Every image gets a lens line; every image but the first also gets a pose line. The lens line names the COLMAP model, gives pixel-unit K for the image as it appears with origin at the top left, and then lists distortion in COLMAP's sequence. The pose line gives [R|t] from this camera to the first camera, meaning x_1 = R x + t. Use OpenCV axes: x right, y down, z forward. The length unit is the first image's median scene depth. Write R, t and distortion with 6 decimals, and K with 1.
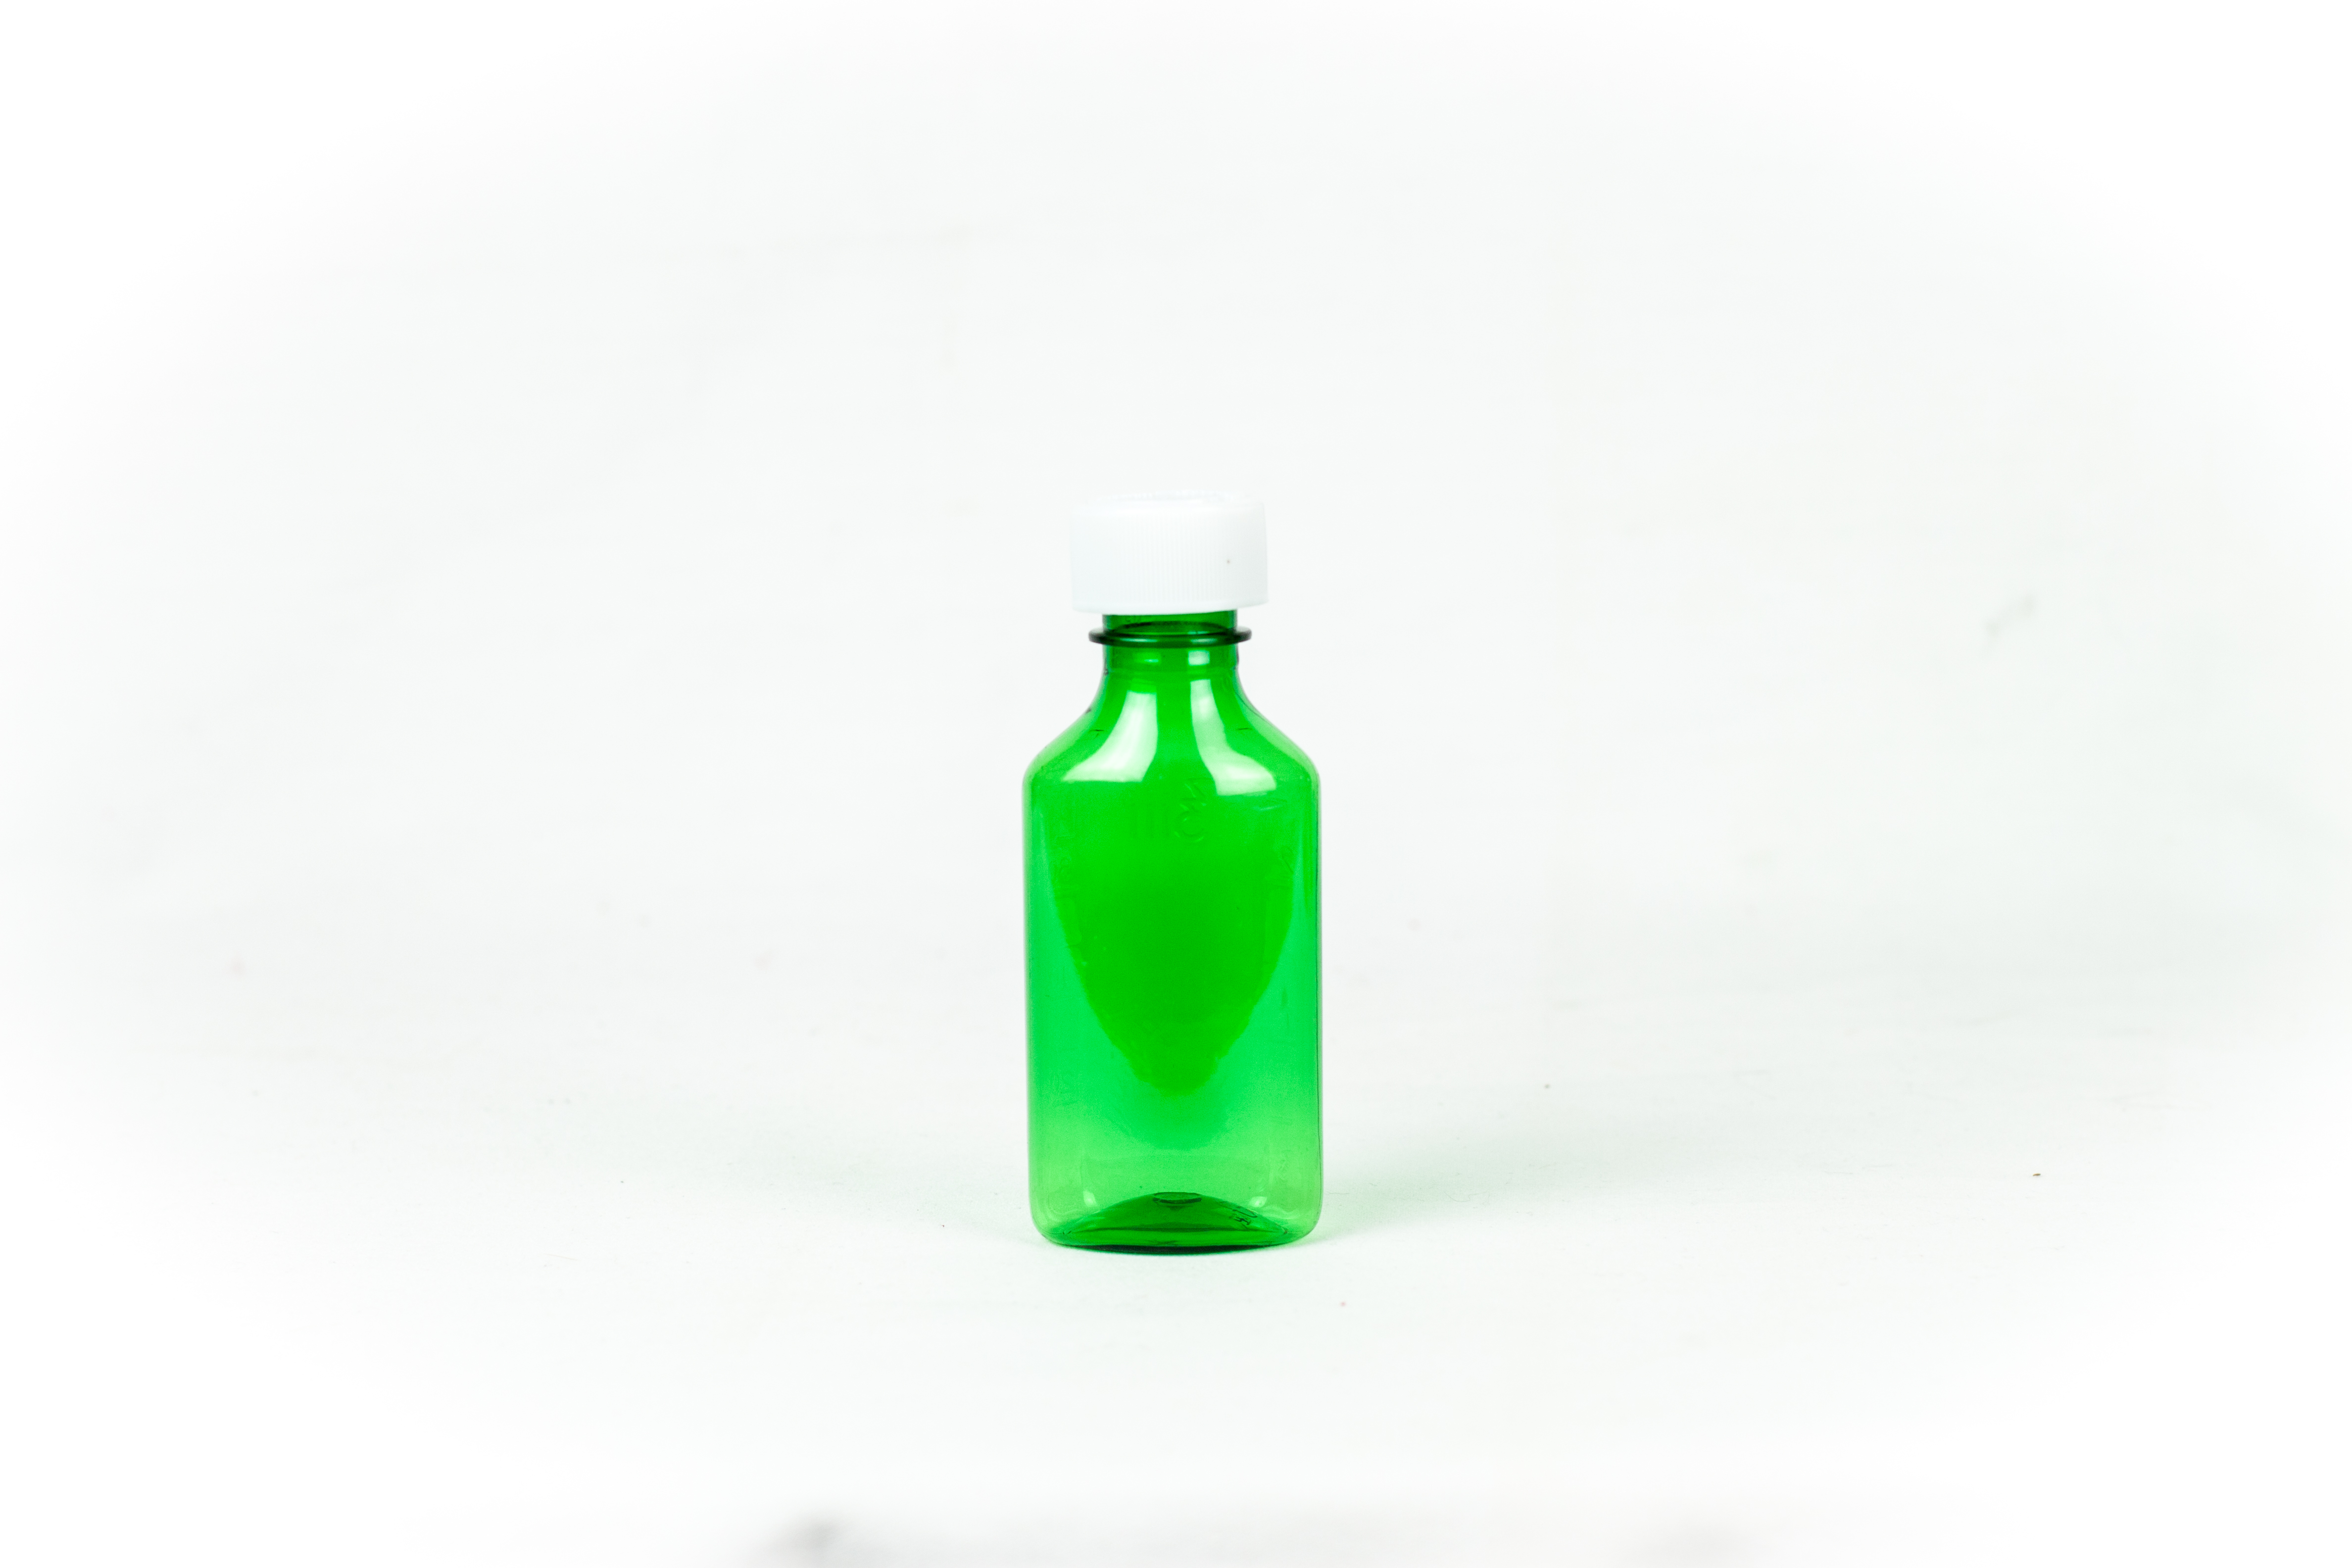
lens RADIAL K [[5900.7, 0, 1176.0], [0, 5900.7, 784.0], [0, 0, 1]] dist [0.026684, -0.323126]
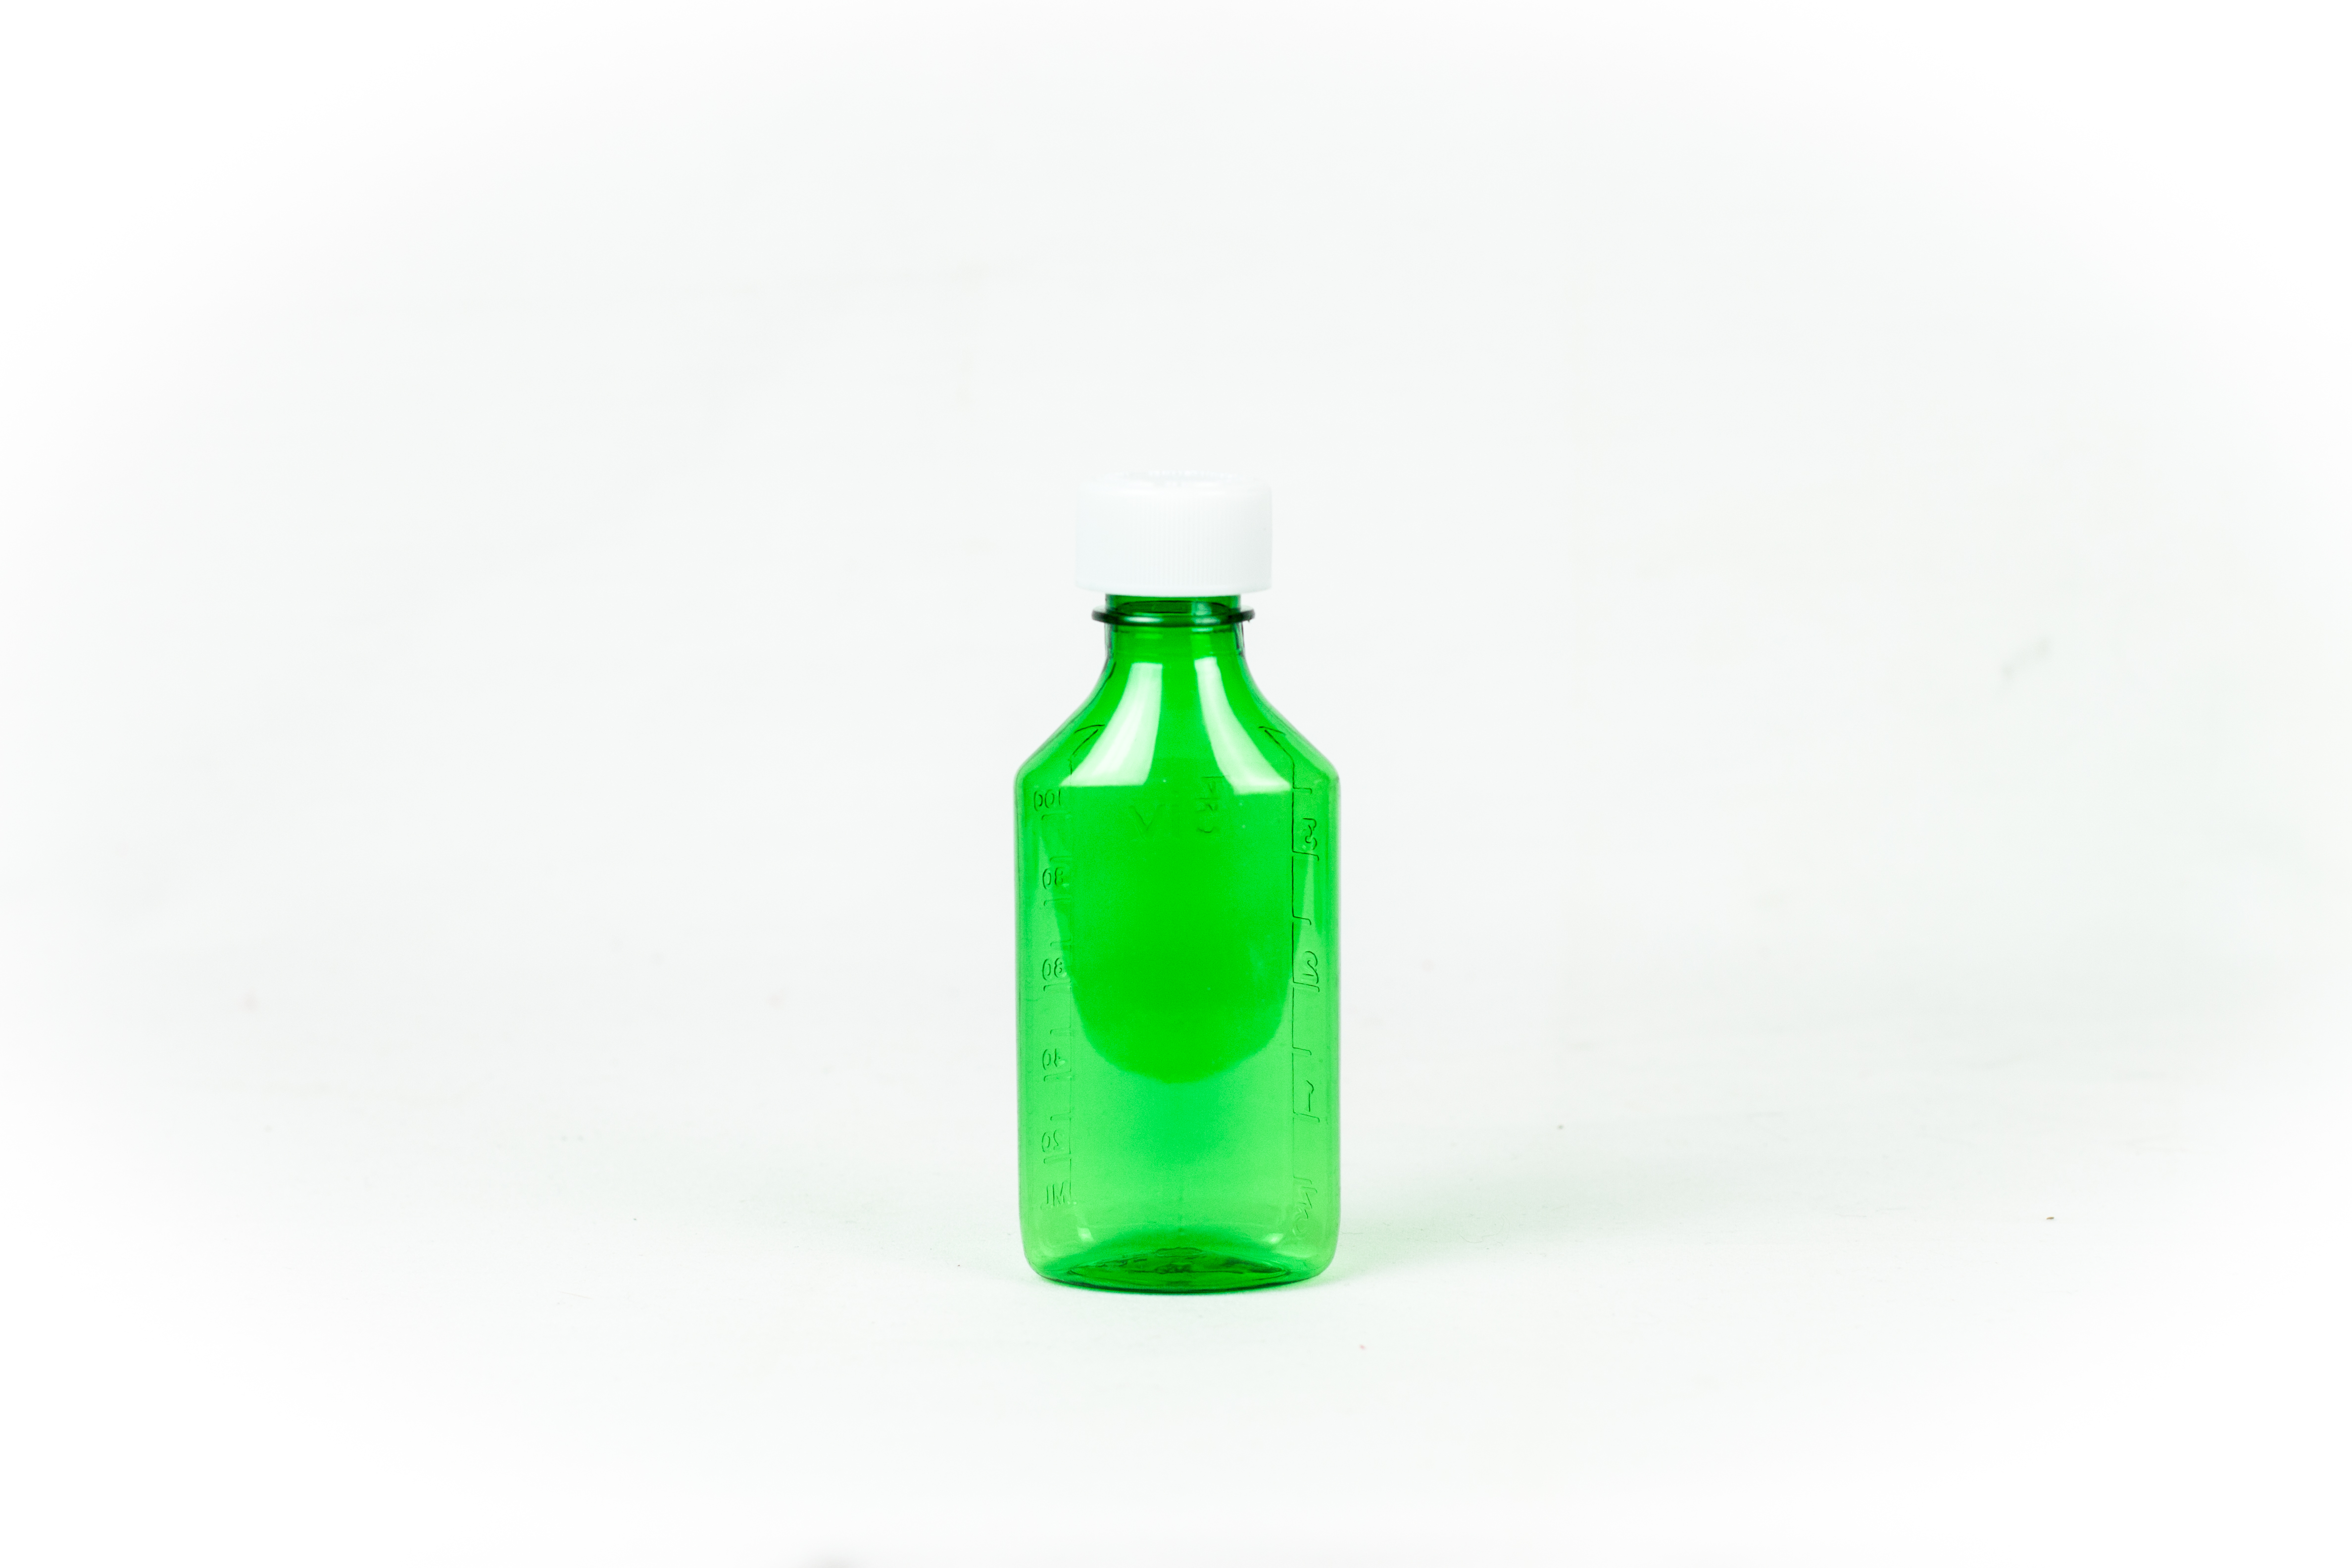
lens RADIAL K [[5477.2, 0, 1176.0], [0, 5477.2, 784.0], [0, 0, 1]] dist [-0.036346, 0.197669]
pose [[0.999983, 0.004223, -0.003912, 0.002463], [-0.004276, 0.999901, -0.013438, 0.011382], [0.003855, 0.013455, 0.999902, 0.142579]]
